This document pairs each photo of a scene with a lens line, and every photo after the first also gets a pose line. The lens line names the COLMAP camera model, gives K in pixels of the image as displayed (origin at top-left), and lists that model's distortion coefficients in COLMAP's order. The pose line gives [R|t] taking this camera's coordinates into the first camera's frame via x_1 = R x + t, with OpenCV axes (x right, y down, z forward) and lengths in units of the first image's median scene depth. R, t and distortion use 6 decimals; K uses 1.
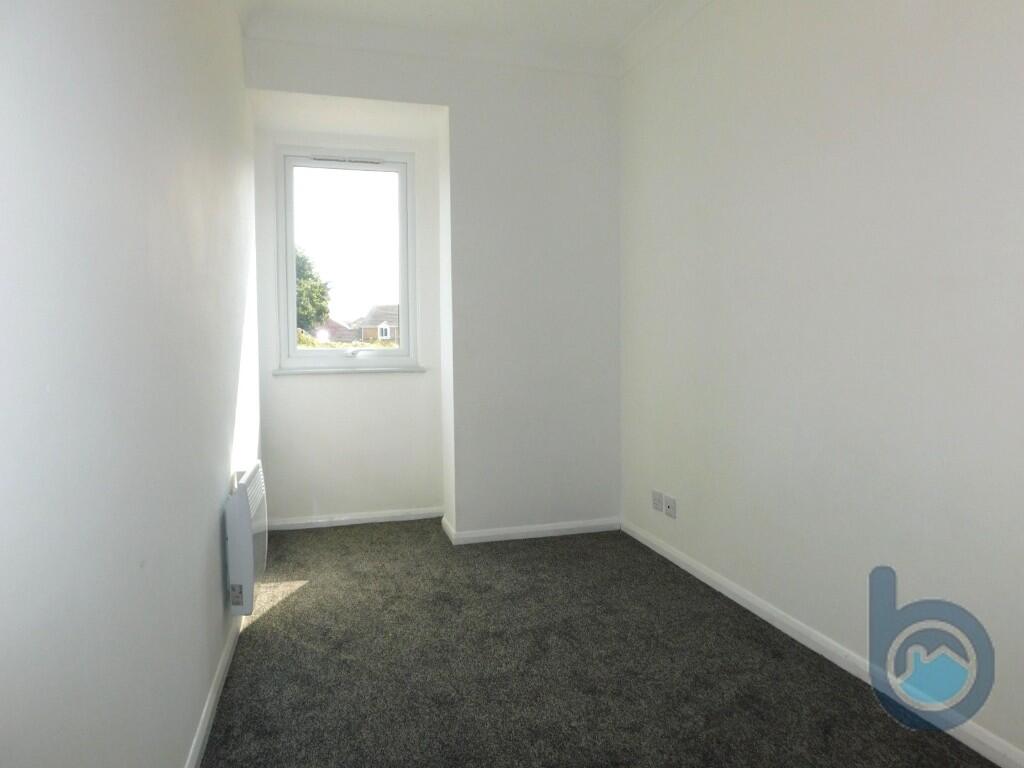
lens RADIAL K [[673.0, 0, 512.0], [0, 673.0, 384.0], [0, 0, 1]] dist [-0.055921, 0.005055]
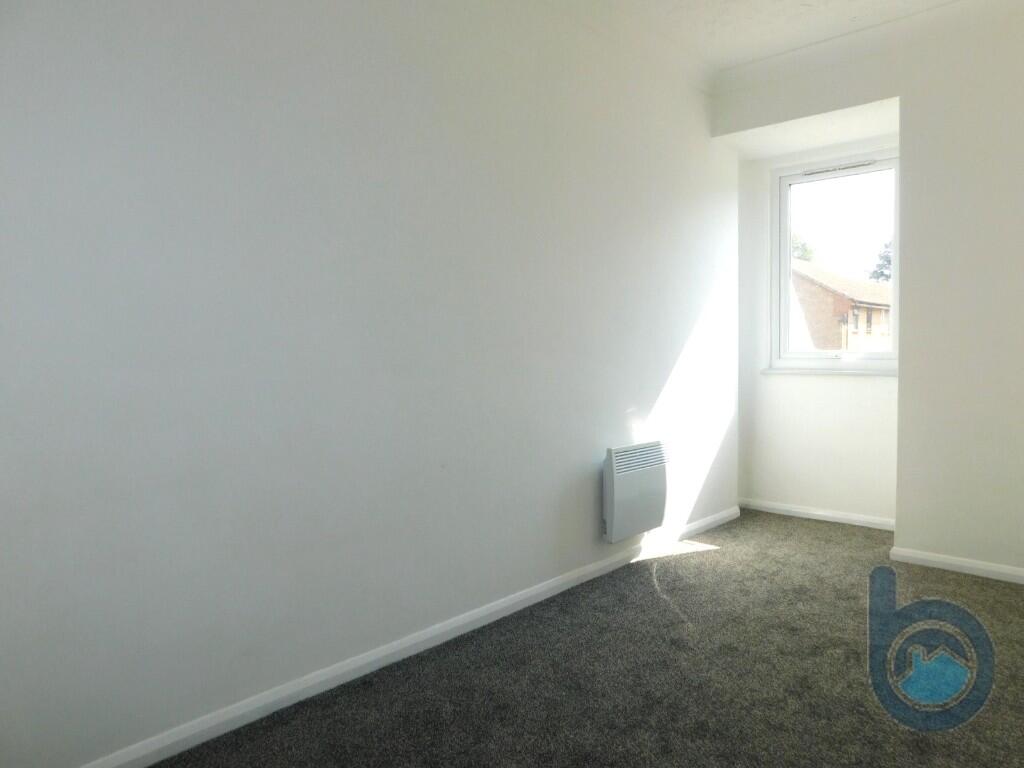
lens RADIAL K [[673.0, 0, 512.0], [0, 673.0, 384.0], [0, 0, 1]] dist [-0.055921, 0.005055]
pose [[0.497775, 0.047034, -0.866030, 0.541907], [-0.044235, 0.998606, 0.028809, -0.013211], [0.866178, 0.023968, 0.499161, 0.082998]]
